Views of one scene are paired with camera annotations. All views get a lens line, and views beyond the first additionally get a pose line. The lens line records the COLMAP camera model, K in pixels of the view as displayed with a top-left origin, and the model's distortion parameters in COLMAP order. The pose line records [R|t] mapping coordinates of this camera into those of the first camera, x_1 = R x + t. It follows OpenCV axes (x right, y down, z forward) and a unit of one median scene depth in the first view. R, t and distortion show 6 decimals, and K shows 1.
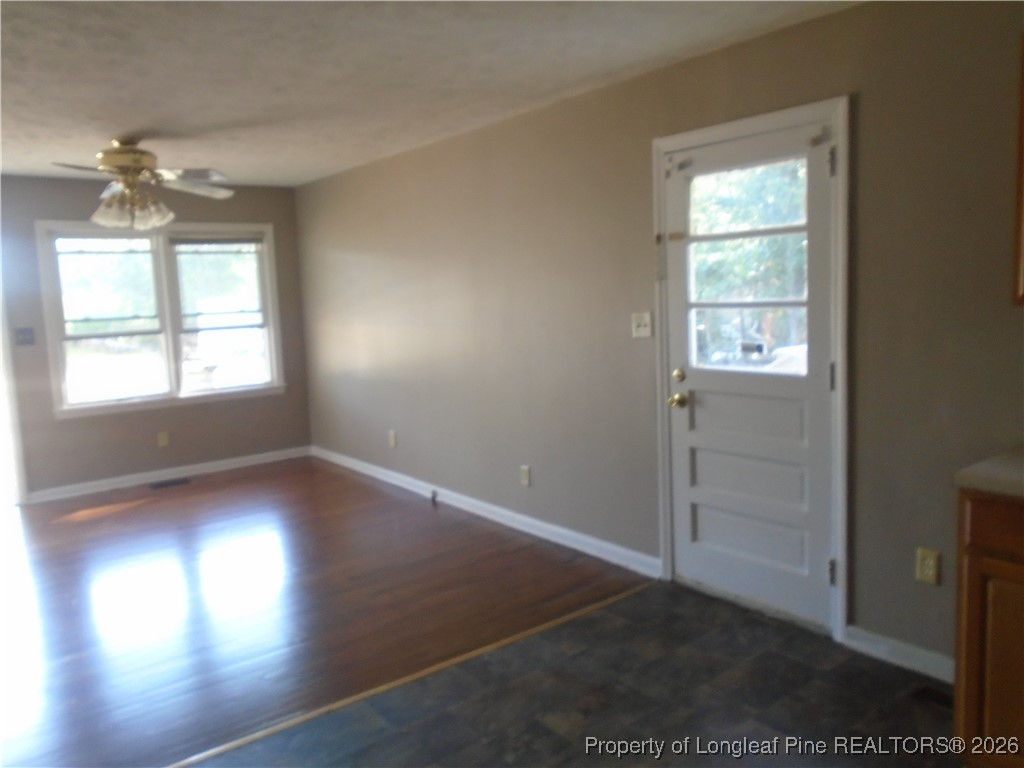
lens RADIAL K [[777.6, 0, 512.8], [0, 777.6, 379.6], [0, 0, 1]] dist [-0.030411, 0.026344]
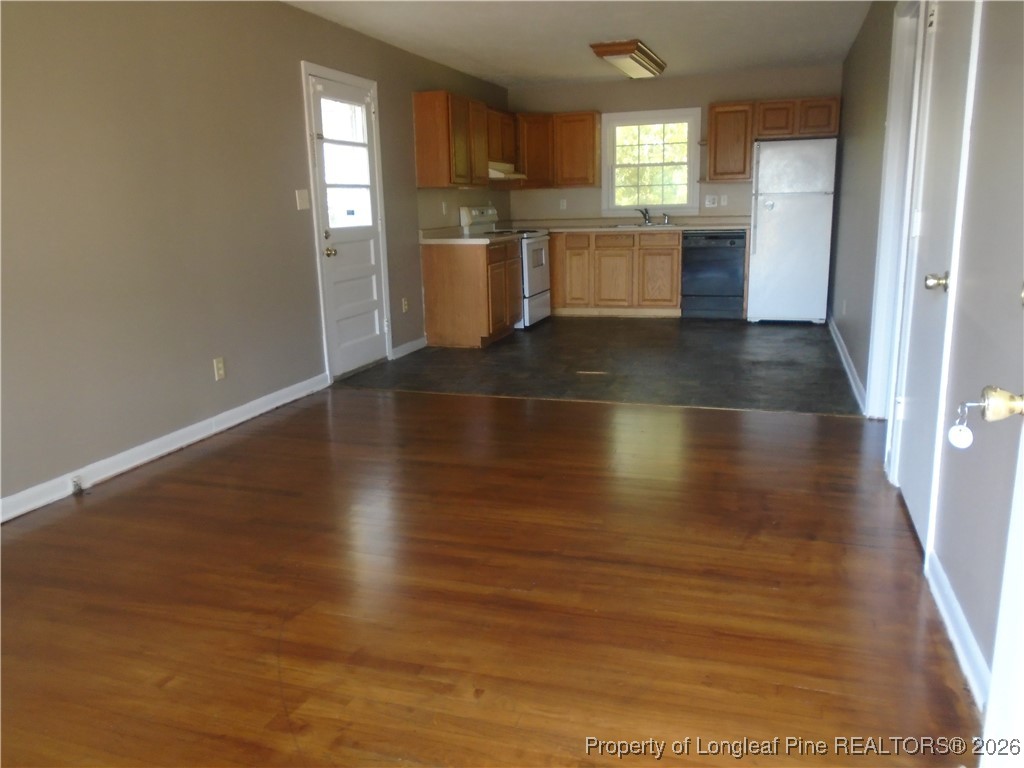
lens RADIAL K [[777.6, 0, 512.8], [0, 777.6, 379.6], [0, 0, 1]] dist [-0.030411, 0.026344]
pose [[-0.559202, -0.126177, 0.819373, -0.701018], [0.149369, 0.956841, 0.249287, -0.031811], [-0.815464, 0.261791, -0.516221, 0.888364]]
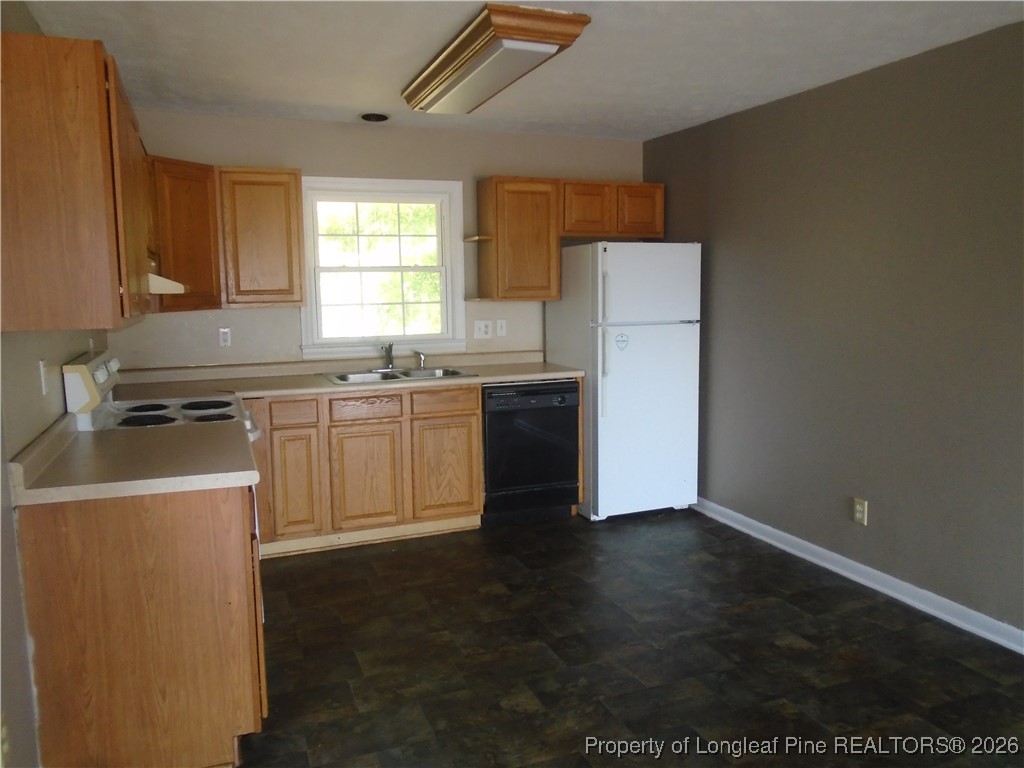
lens RADIAL K [[777.6, 0, 512.8], [0, 777.6, 379.6], [0, 0, 1]] dist [-0.030411, 0.026344]
pose [[-0.961423, 0.023382, 0.274077, -0.026055], [0.086084, 0.971908, 0.219055, -0.070199], [-0.261255, 0.234198, -0.936428, 0.633587]]
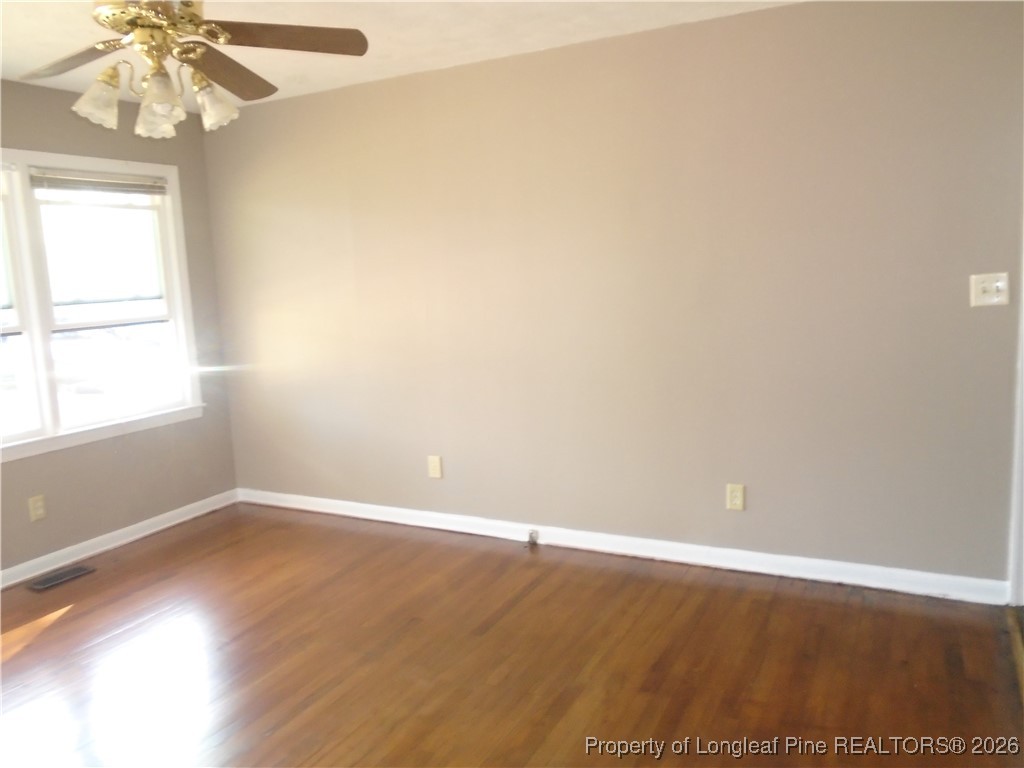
lens RADIAL K [[777.6, 0, 512.8], [0, 777.6, 379.6], [0, 0, 1]] dist [-0.030411, 0.026344]
pose [[0.906369, -0.060566, 0.418123, -0.365436], [0.057940, 0.998140, 0.018984, -0.013611], [-0.418495, 0.007019, 0.908192, 0.296366]]
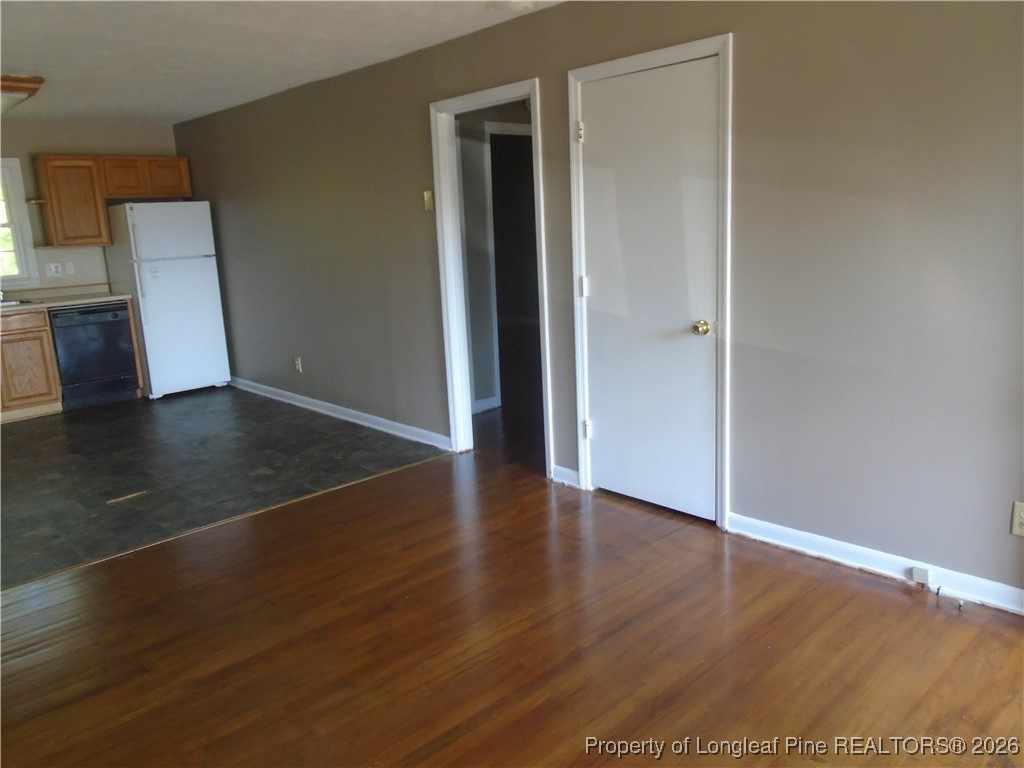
lens RADIAL K [[777.6, 0, 512.8], [0, 777.6, 379.6], [0, 0, 1]] dist [-0.030411, 0.026344]
pose [[-0.991166, 0.106919, -0.078476, -0.317610], [0.075988, 0.942756, 0.324709, -0.103623], [0.108701, 0.315877, -0.942553, 1.014920]]
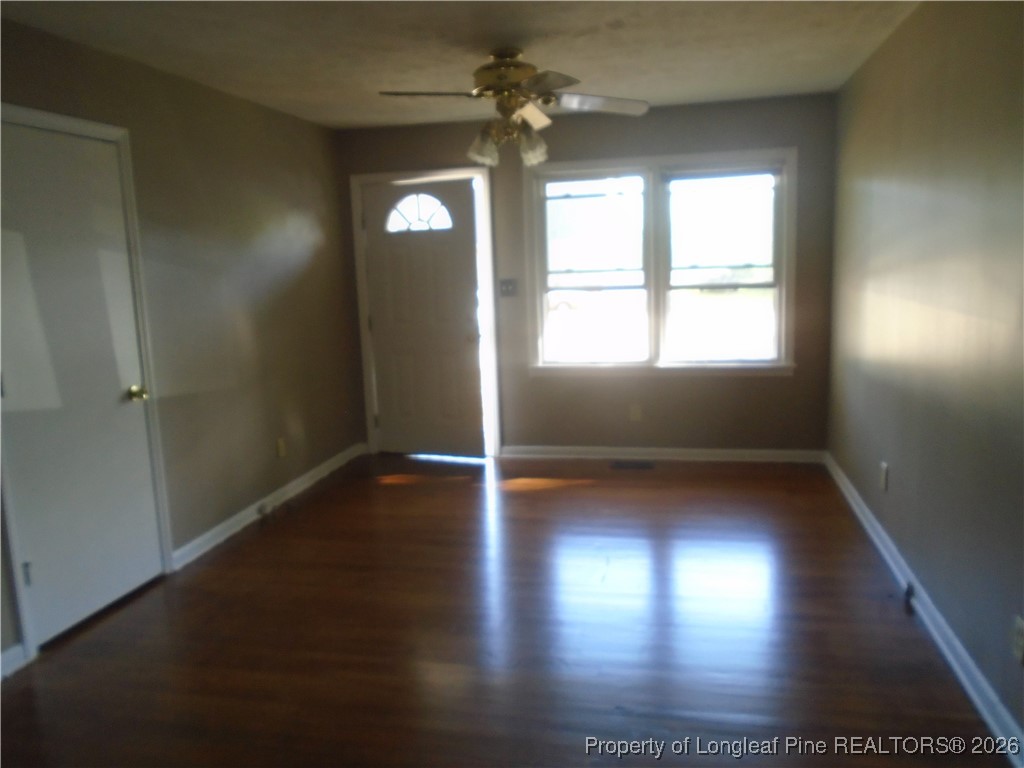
lens RADIAL K [[777.6, 0, 512.8], [0, 777.6, 379.6], [0, 0, 1]] dist [-0.030411, 0.026344]
pose [[0.642641, 0.134650, -0.754243, 0.108812], [-0.081972, 0.990869, 0.107050, -0.041839], [0.761770, -0.006968, 0.647810, 0.339112]]
